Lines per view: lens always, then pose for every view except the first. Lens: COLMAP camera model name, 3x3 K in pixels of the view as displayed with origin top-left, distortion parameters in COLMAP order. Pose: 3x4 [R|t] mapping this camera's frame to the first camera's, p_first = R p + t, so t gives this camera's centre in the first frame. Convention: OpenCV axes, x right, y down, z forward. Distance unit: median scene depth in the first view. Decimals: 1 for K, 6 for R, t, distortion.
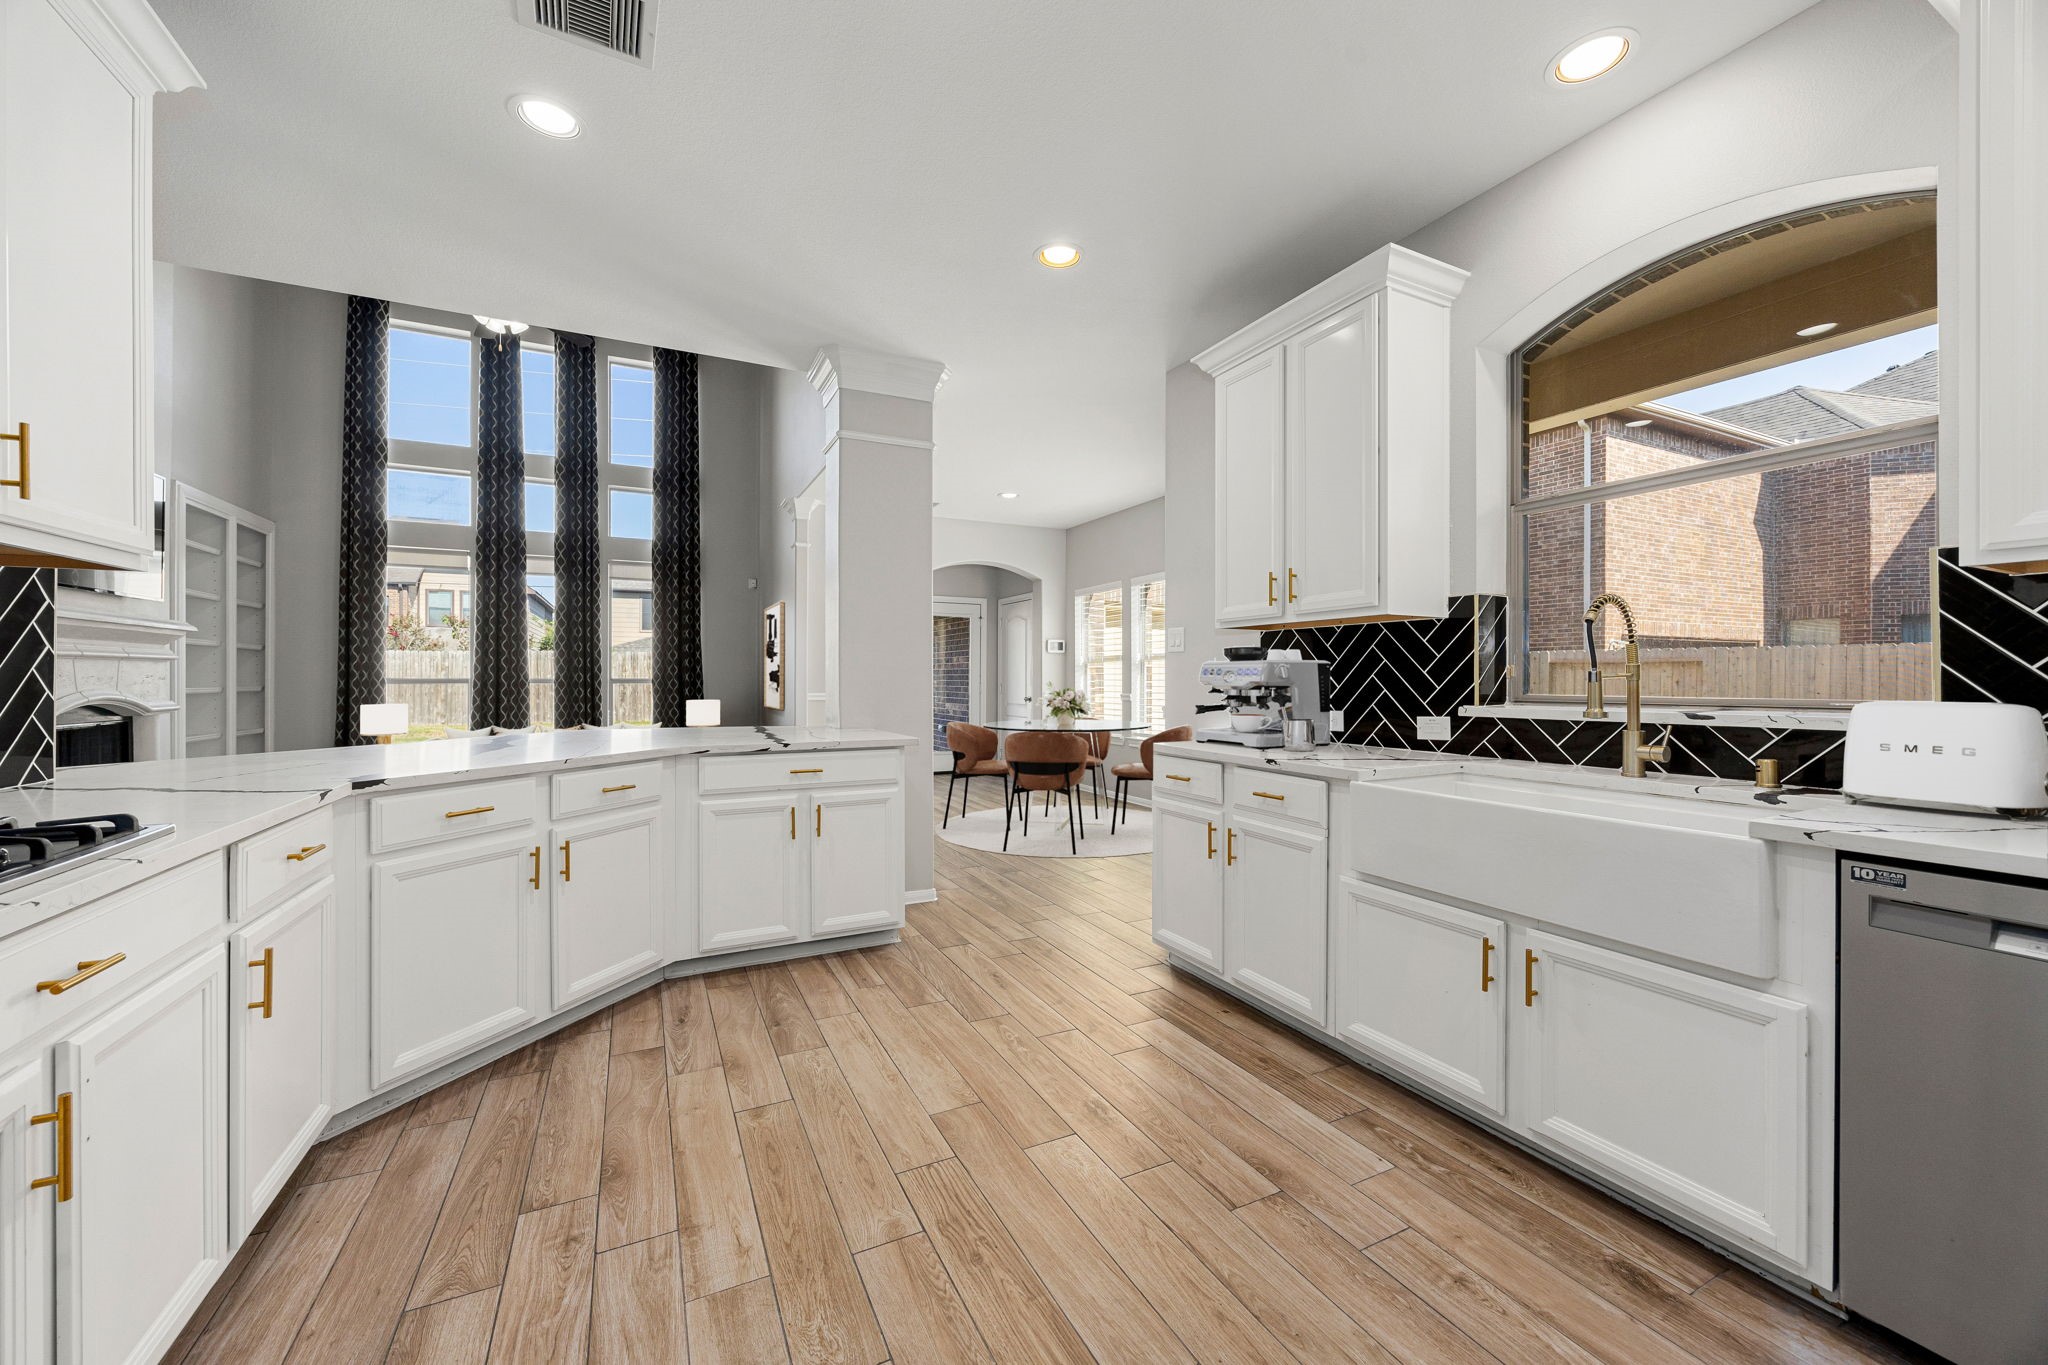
lens RADIAL K [[776.7, 0, 1031.4], [0, 776.7, 682.6], [0, 0, 1]] dist [-0.011437, -0.000199]
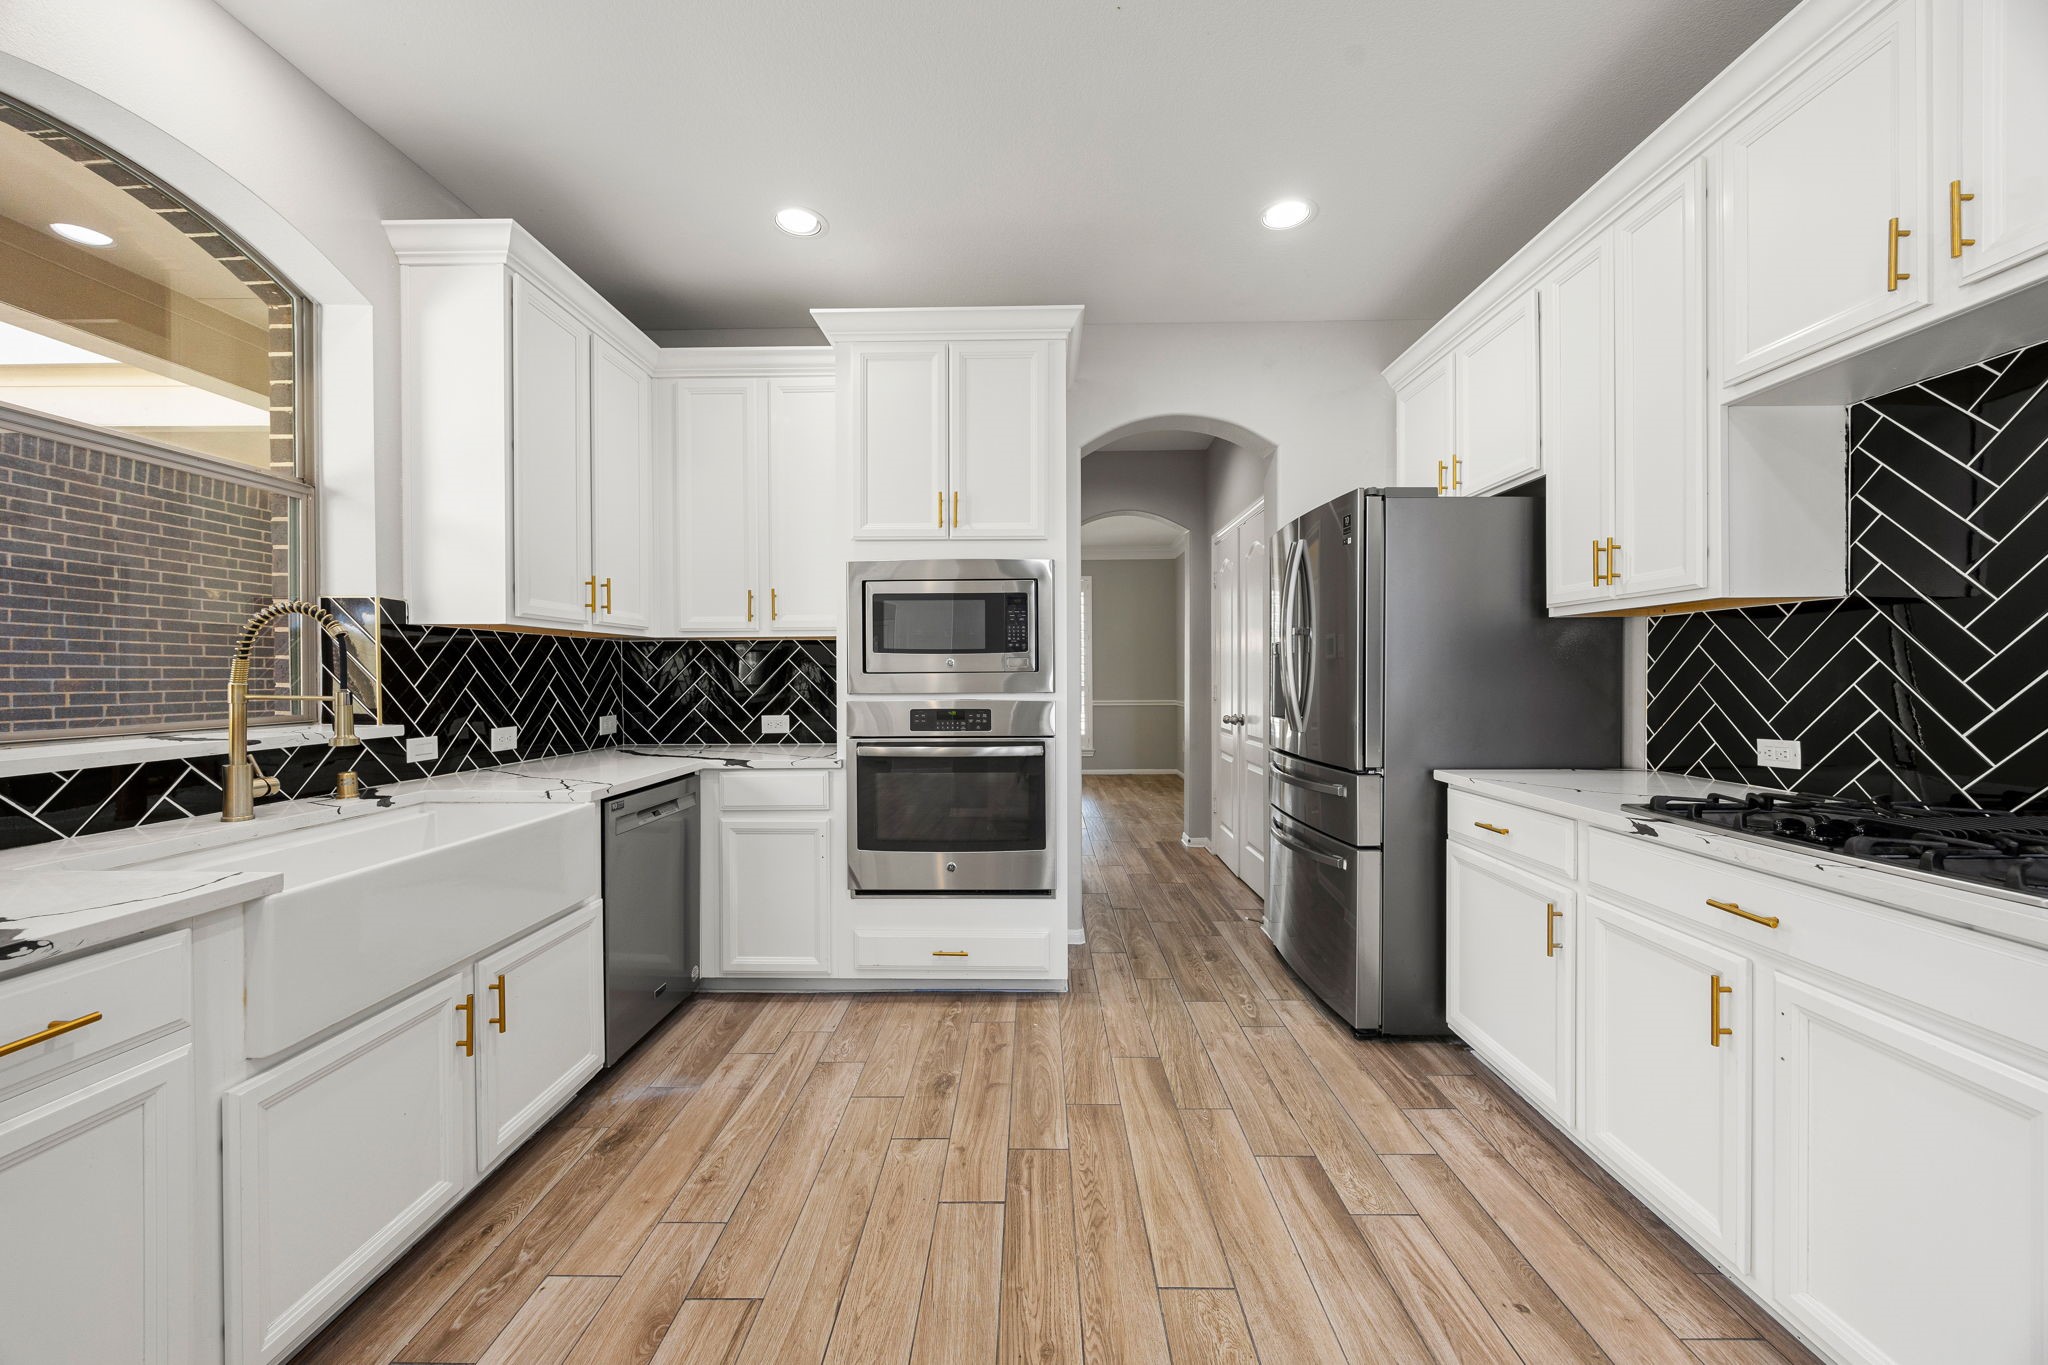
lens RADIAL K [[776.7, 0, 1031.4], [0, 776.7, 682.6], [0, 0, 1]] dist [-0.011437, -0.000199]
pose [[-0.889773, -0.002789, 0.456394, -0.345176], [0.005622, 0.999838, 0.017070, -0.032170], [-0.456368, 0.017754, -0.889614, 1.343213]]
